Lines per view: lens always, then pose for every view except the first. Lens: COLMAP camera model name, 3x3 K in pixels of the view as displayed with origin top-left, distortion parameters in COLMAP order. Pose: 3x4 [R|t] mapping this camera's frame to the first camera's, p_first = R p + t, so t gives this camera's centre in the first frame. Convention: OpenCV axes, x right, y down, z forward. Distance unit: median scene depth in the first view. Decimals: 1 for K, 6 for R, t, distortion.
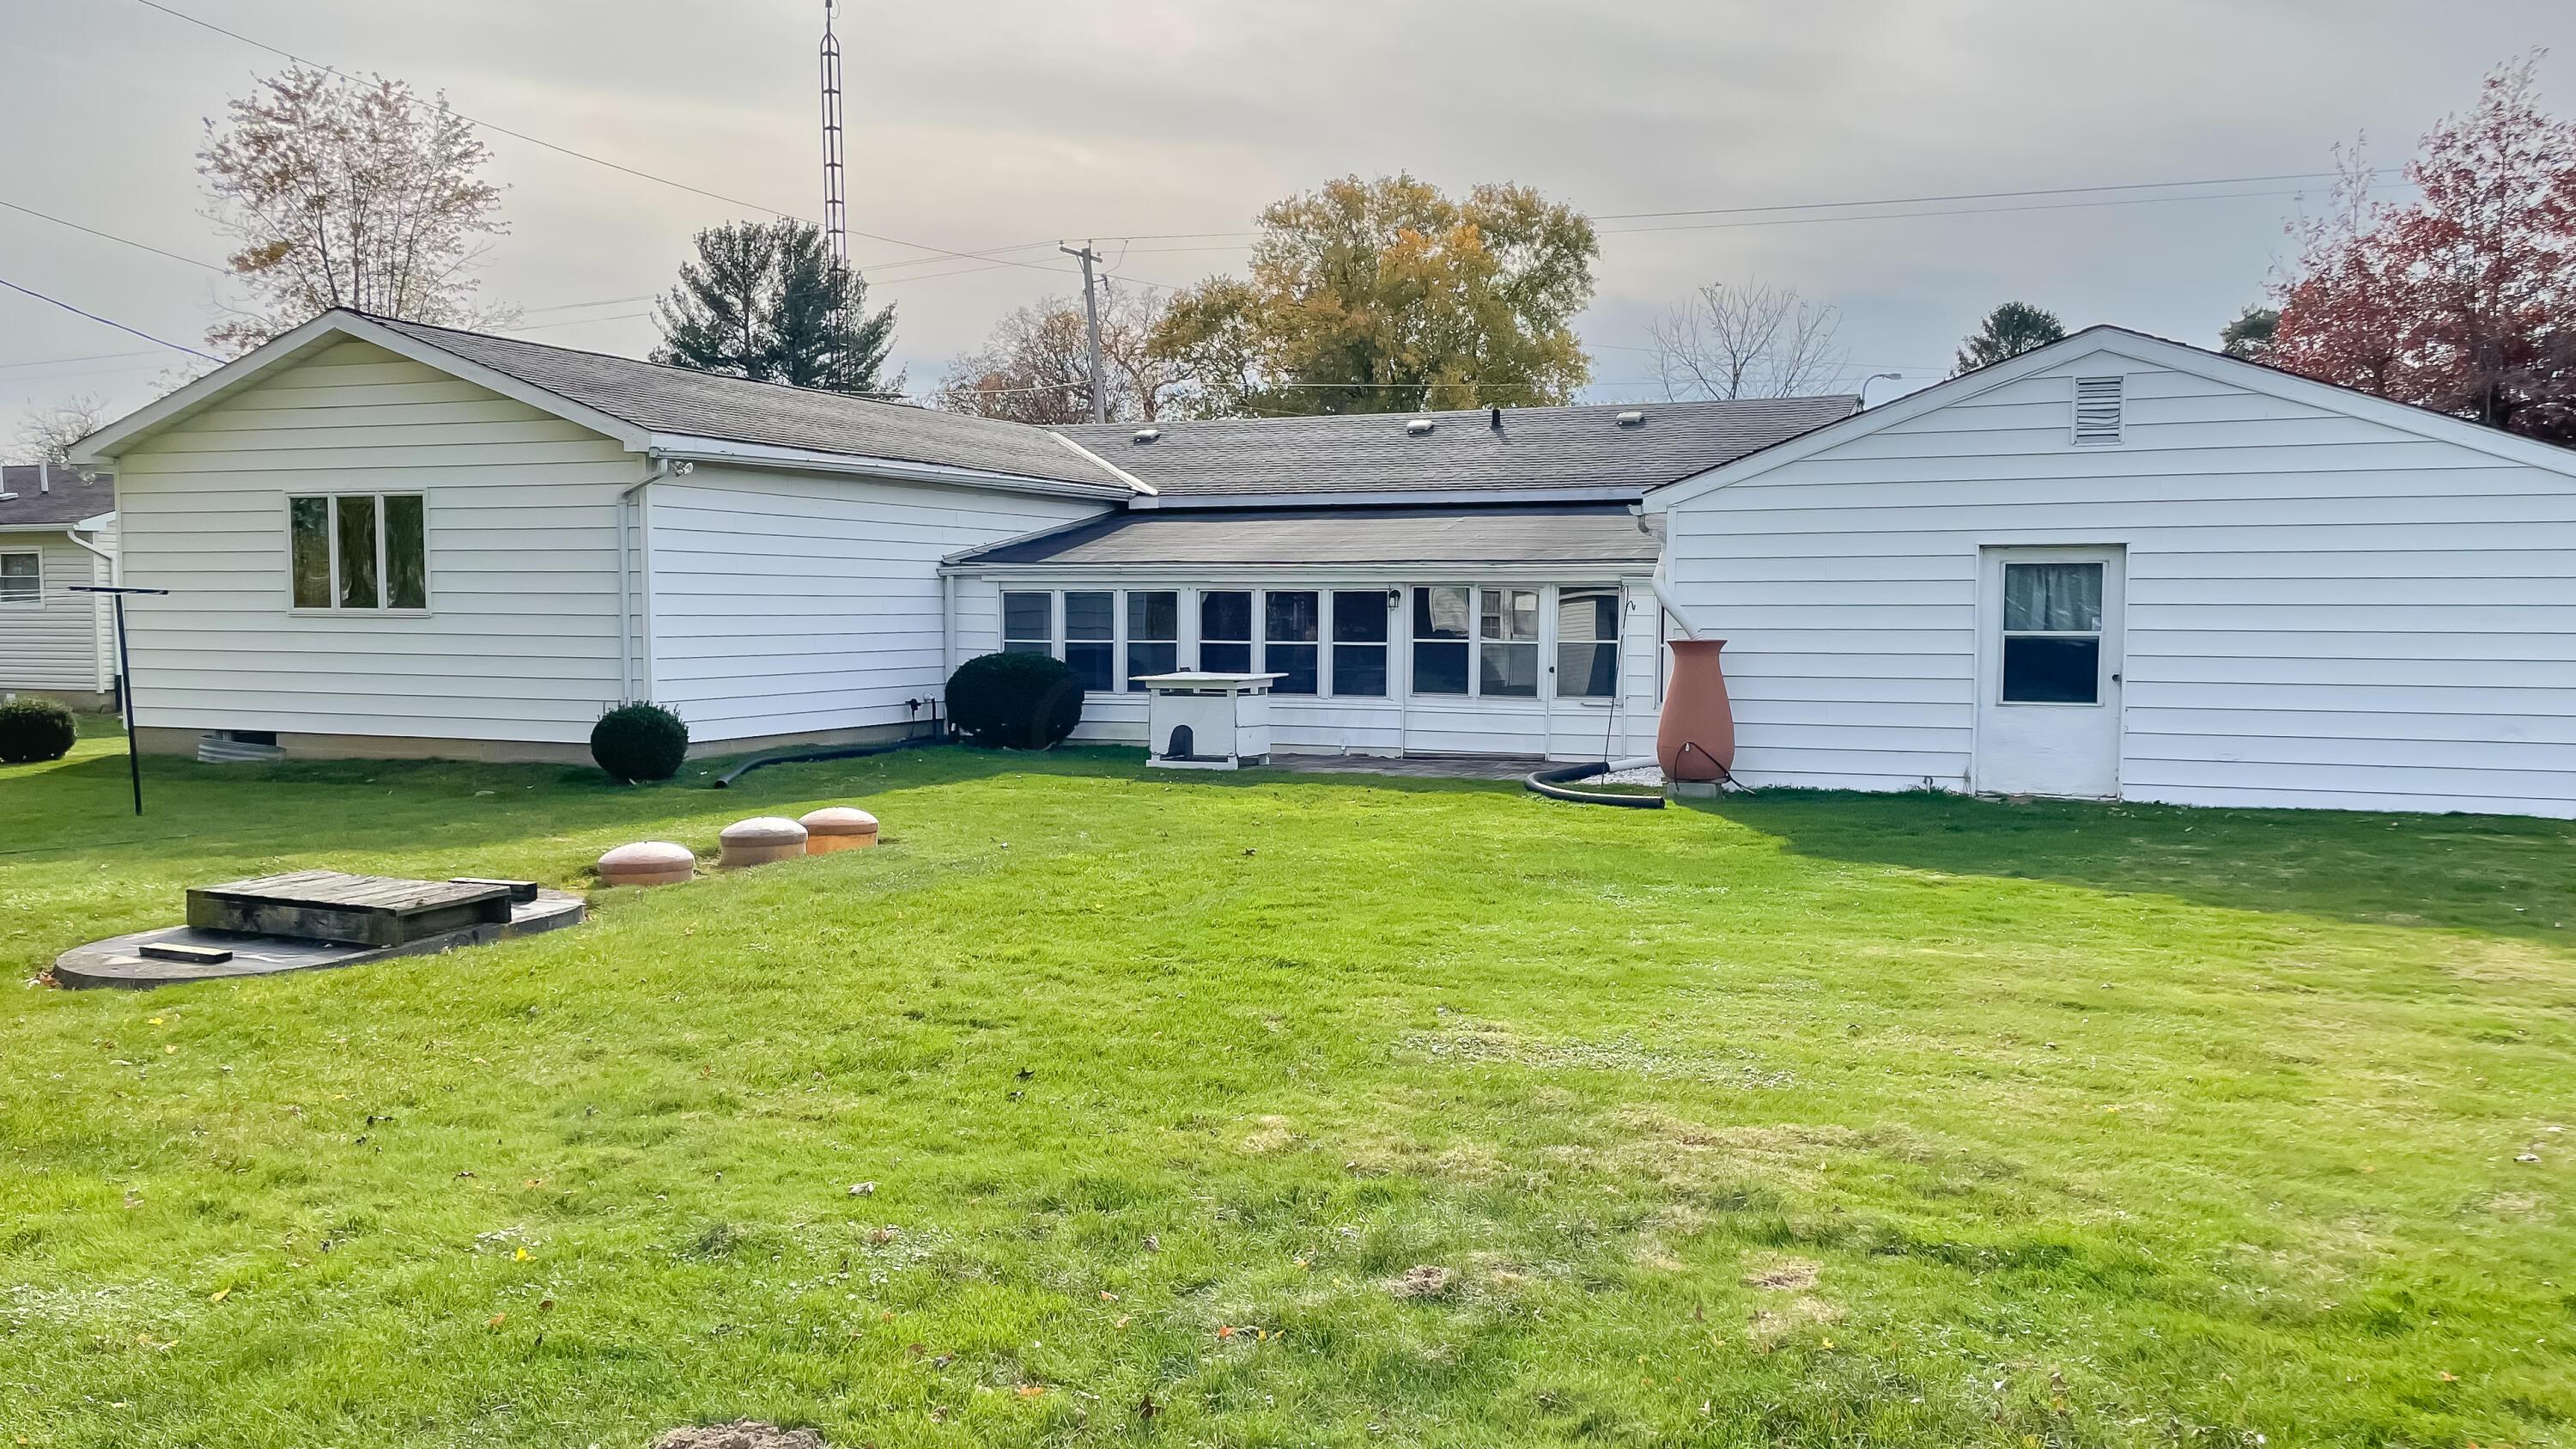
lens RADIAL K [[1880.7, 0, 1193.0], [0, 1880.7, 723.6], [0, 0, 1]] dist [0.088092, -0.106525]
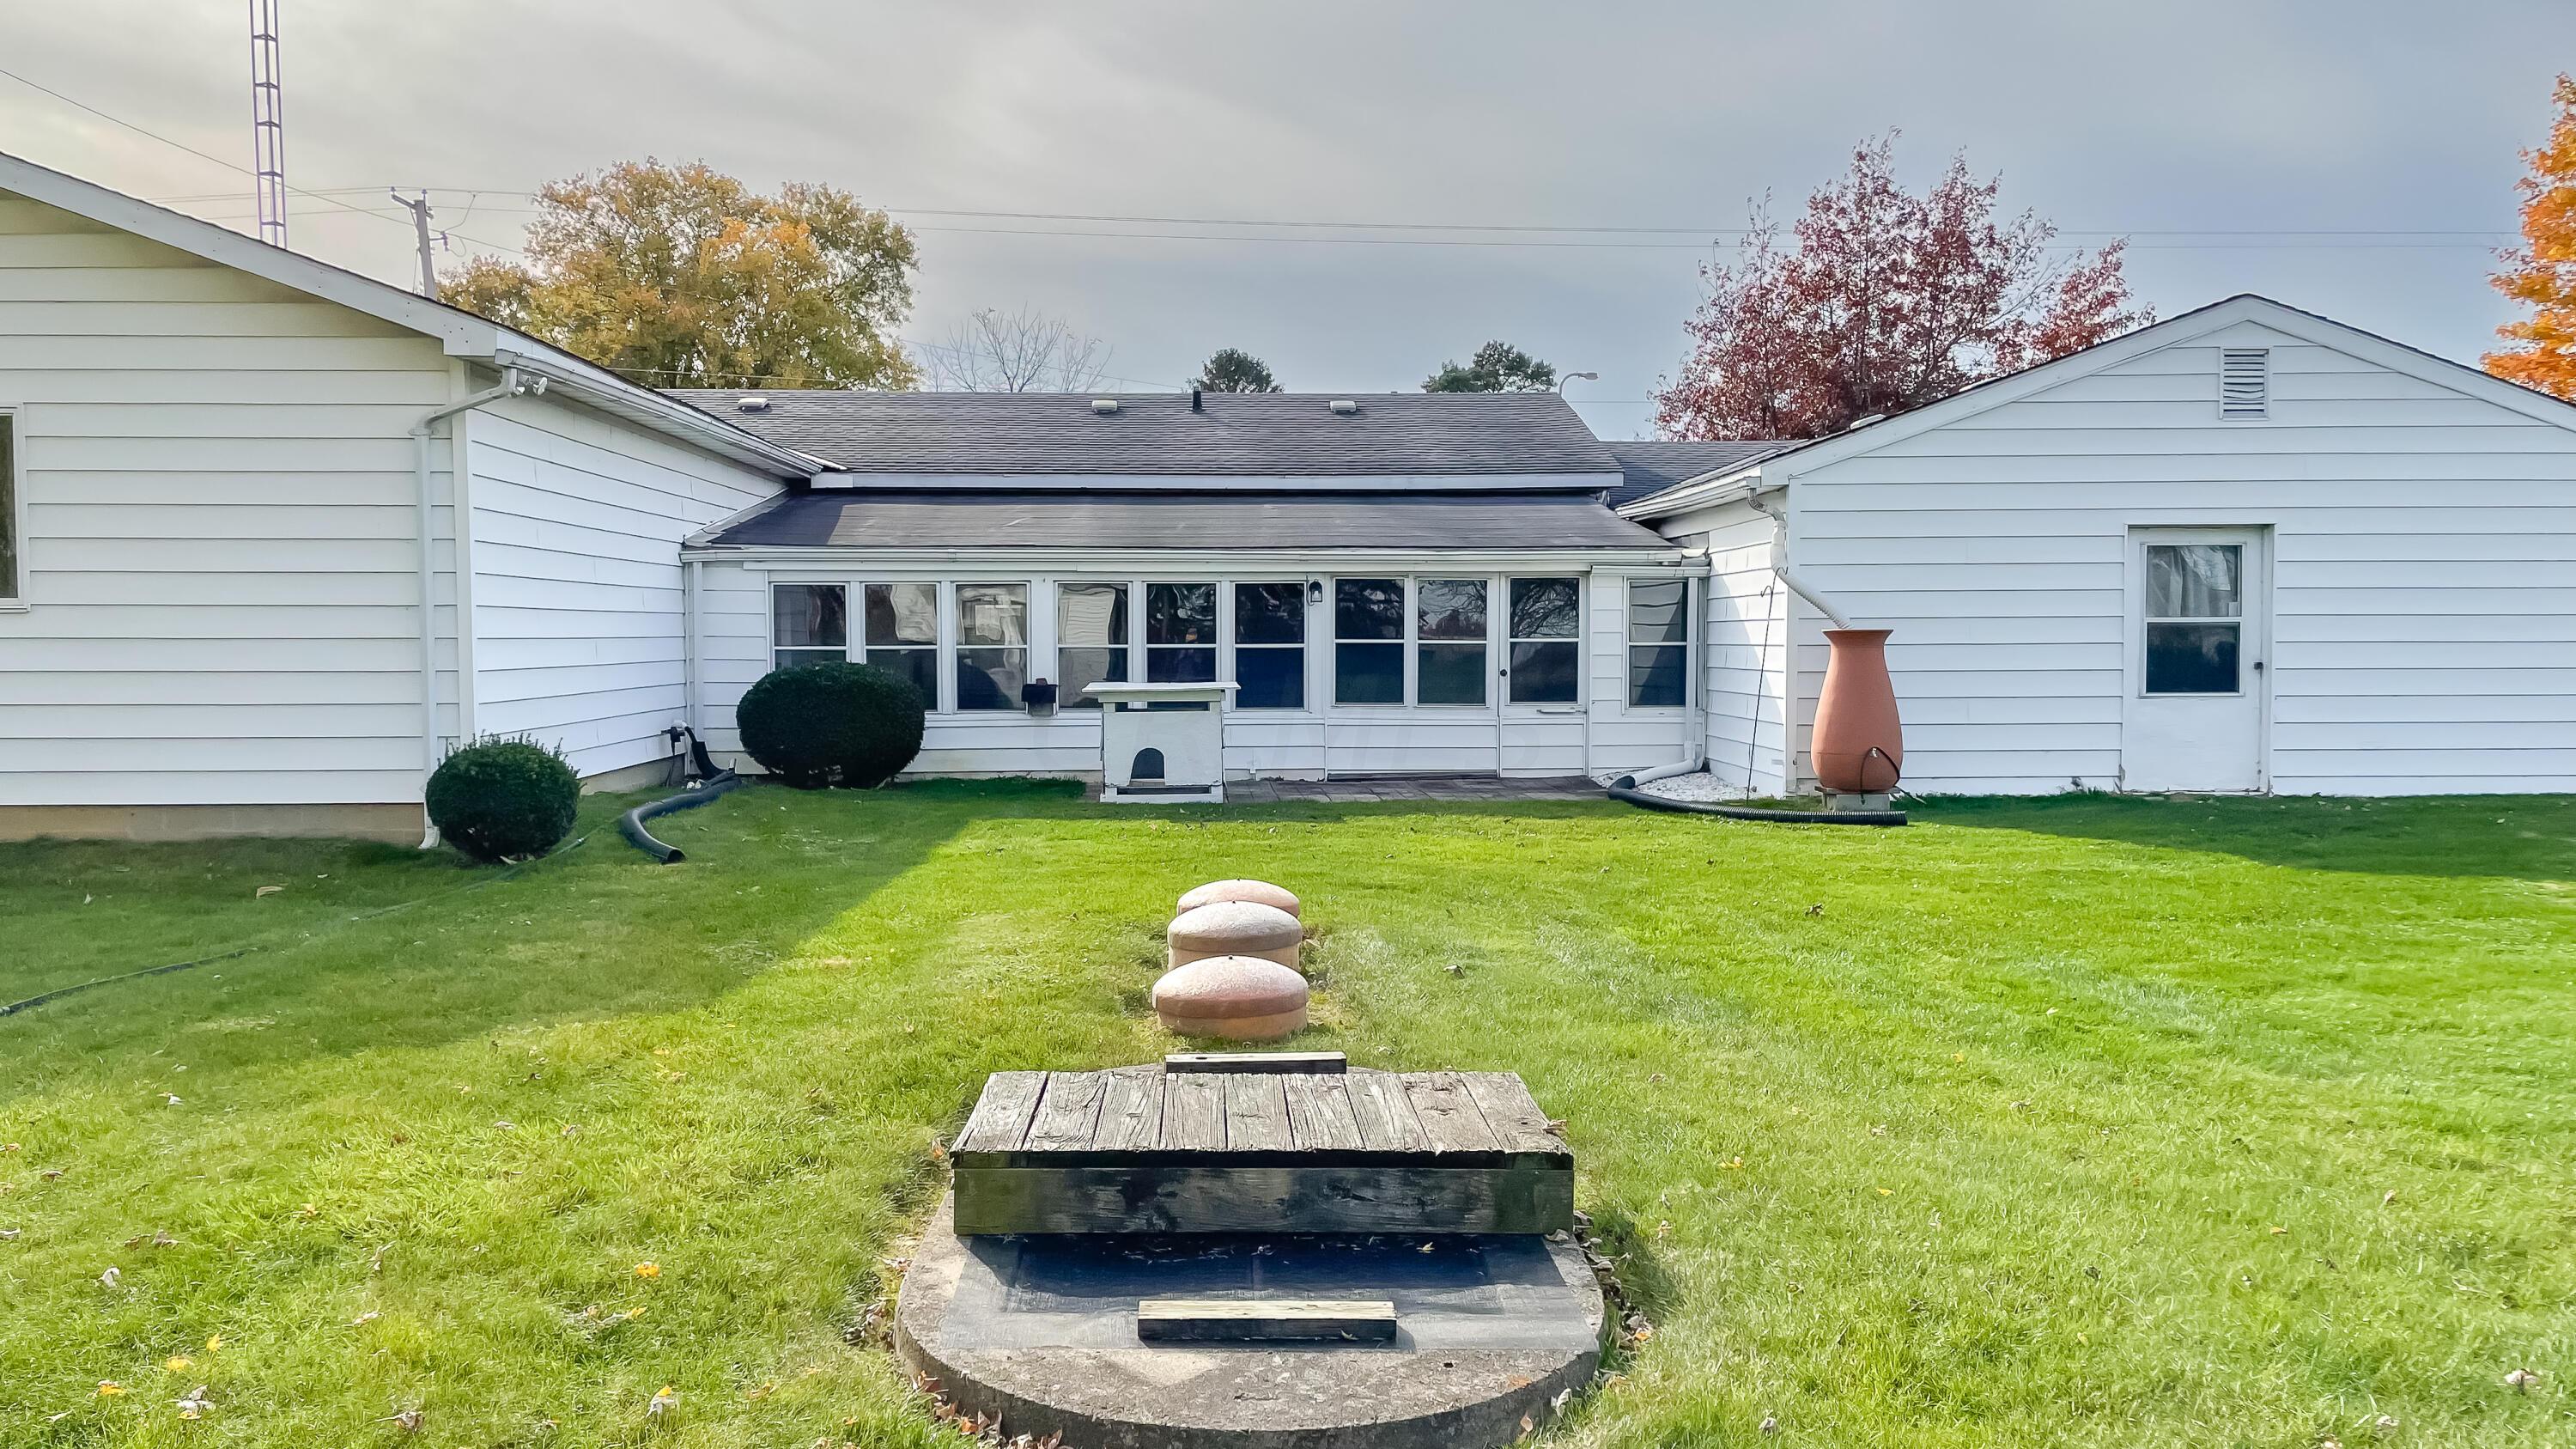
lens RADIAL K [[1880.7, 0, 1193.0], [0, 1880.7, 723.6], [0, 0, 1]] dist [0.088092, -0.106525]
pose [[0.912498, -0.024680, 0.408336, -0.303013], [0.030063, 0.999525, -0.006769, -0.003548], [-0.407975, 0.018453, 0.912807, 0.267431]]
